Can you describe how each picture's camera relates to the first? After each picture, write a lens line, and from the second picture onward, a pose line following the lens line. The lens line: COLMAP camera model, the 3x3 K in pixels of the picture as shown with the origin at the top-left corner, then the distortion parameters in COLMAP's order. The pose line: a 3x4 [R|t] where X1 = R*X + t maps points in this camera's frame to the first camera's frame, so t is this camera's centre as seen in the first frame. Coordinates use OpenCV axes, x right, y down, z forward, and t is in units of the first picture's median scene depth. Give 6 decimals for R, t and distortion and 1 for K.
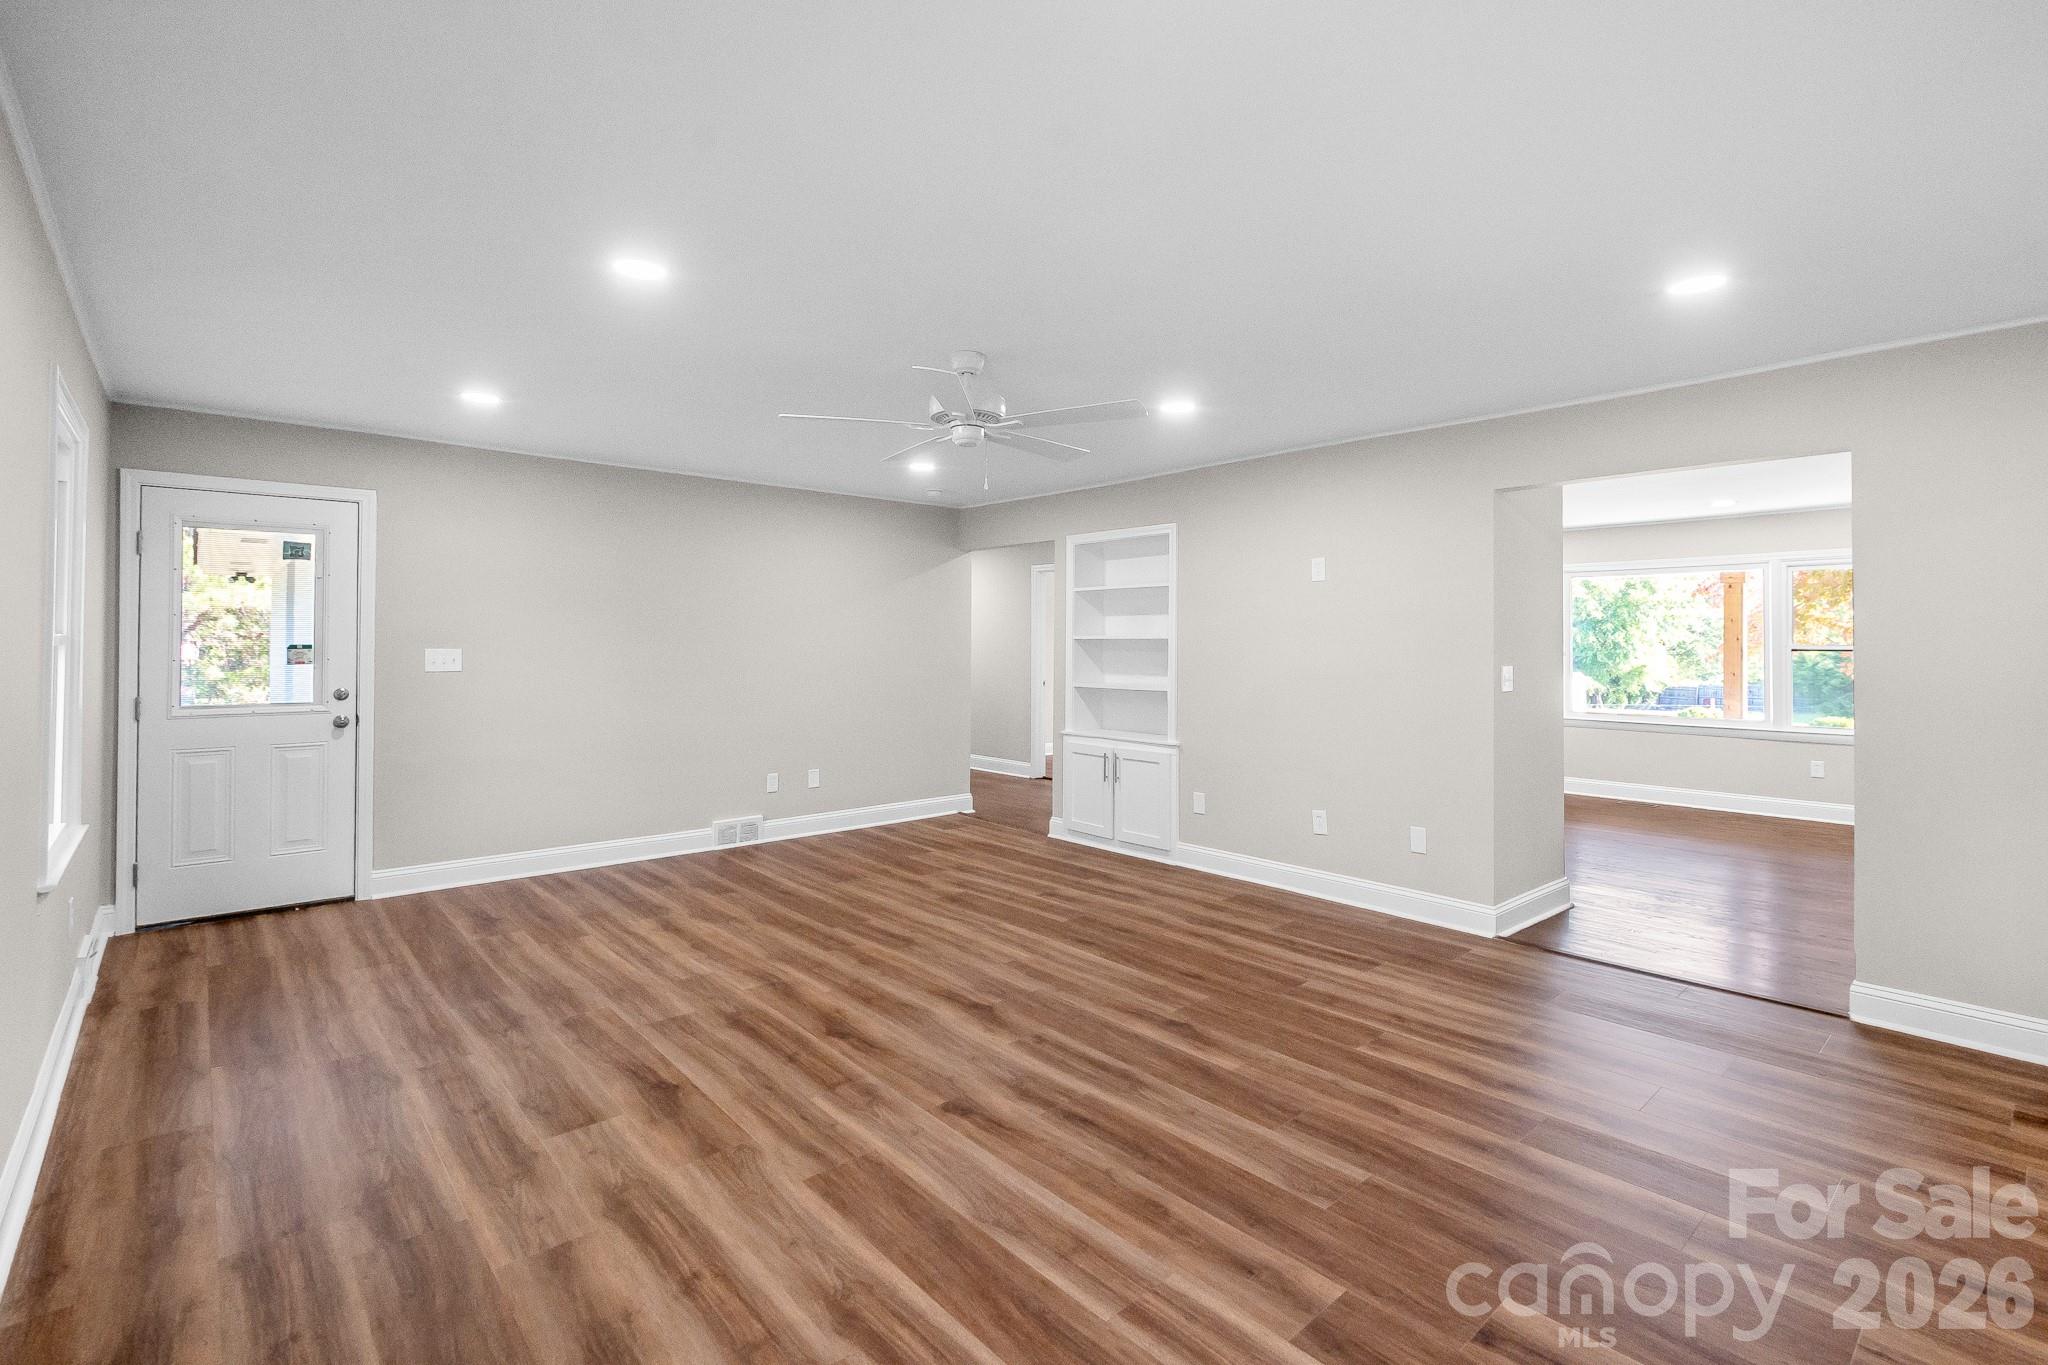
lens RADIAL K [[935.9, 0, 1023.3], [0, 935.9, 633.8], [0, 0, 1]] dist [0.003708, 0.000103]
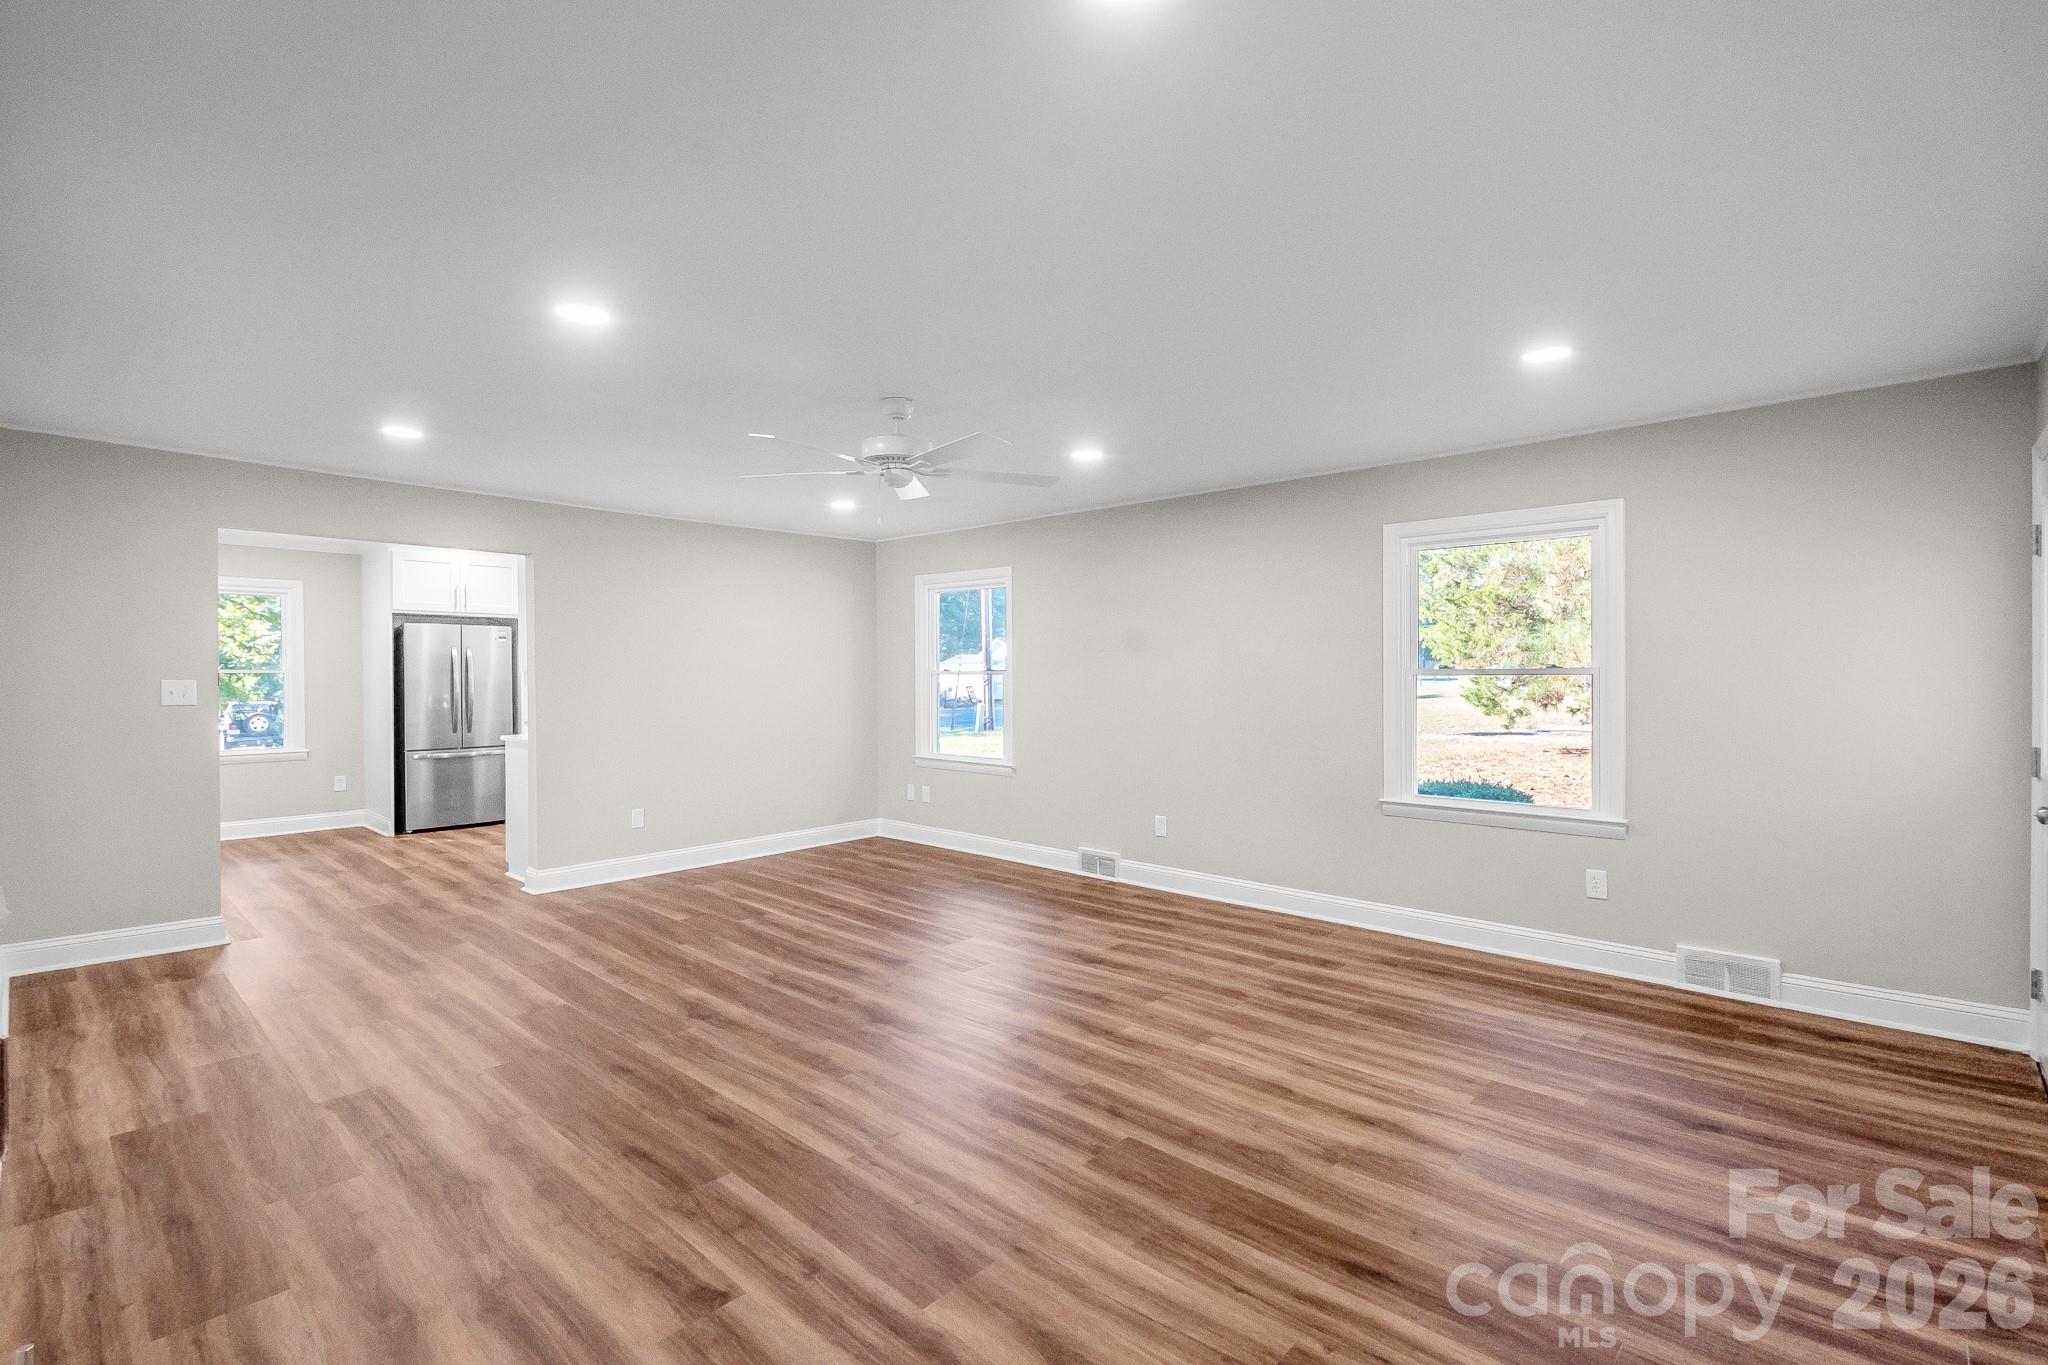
lens RADIAL K [[919.6, 0, 1024.0], [0, 919.6, 682.5], [0, 0, 1]] dist [-0.002751, -0.000191]
pose [[-0.994392, -0.001492, -0.105746, -0.096242], [-0.002028, 0.999986, 0.004964, 0.022703], [0.105737, 0.005151, -0.994381, 2.111714]]
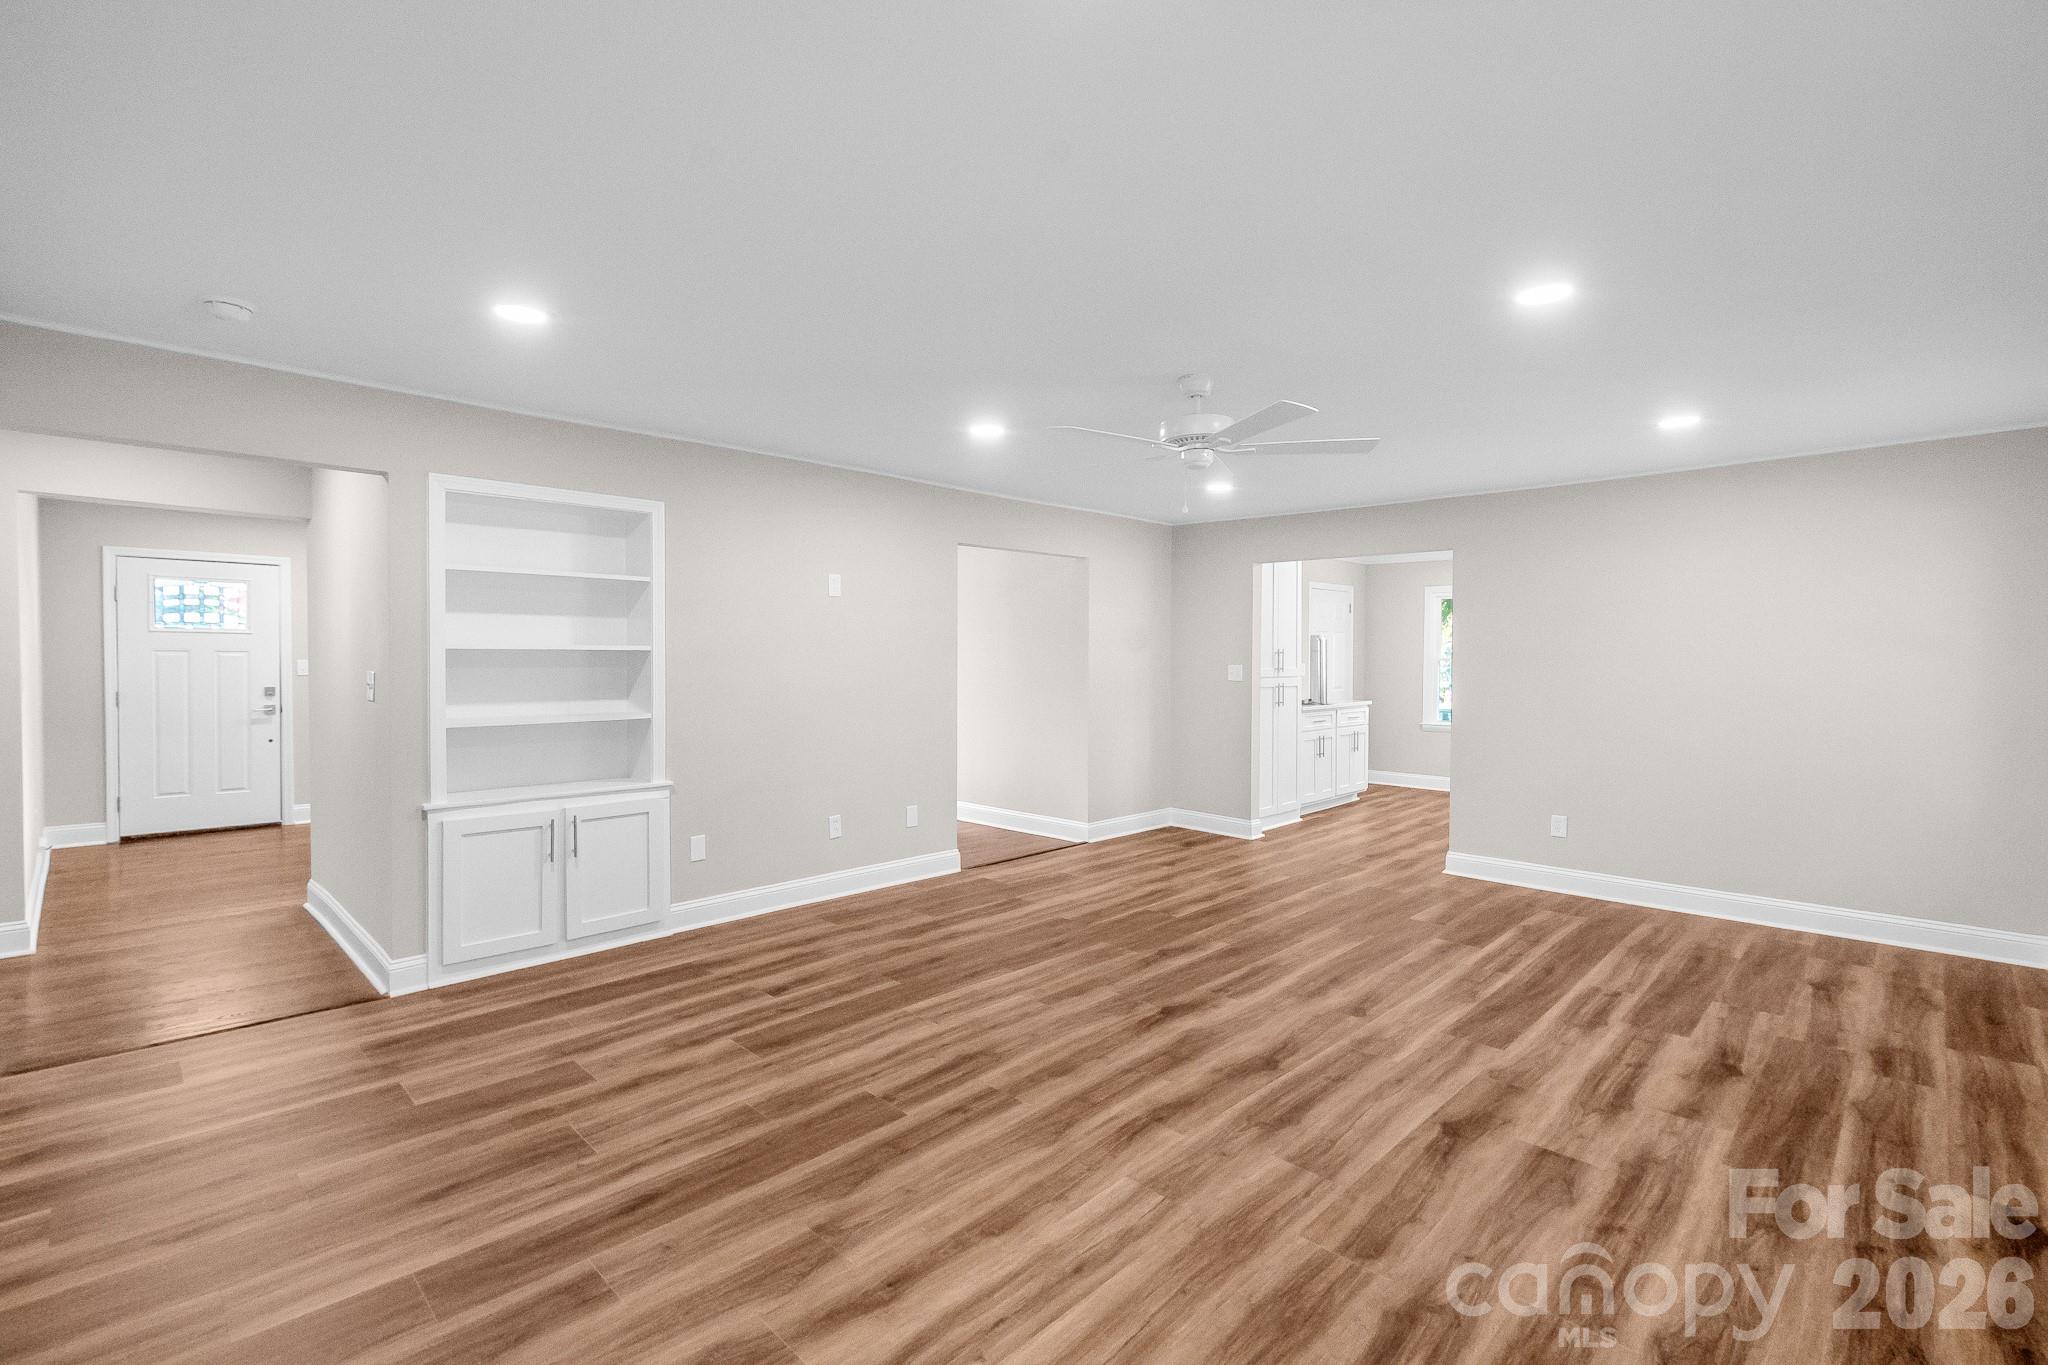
lens RADIAL K [[929.4, 0, 1033.0], [0, 929.4, 654.2], [0, 0, 1]] dist [0.002688, -0.001446]
pose [[-0.075754, -0.003480, 0.997120, -1.107609], [-0.012971, 0.999913, 0.002504, 0.003428], [-0.997042, -0.012744, -0.075793, 1.289007]]
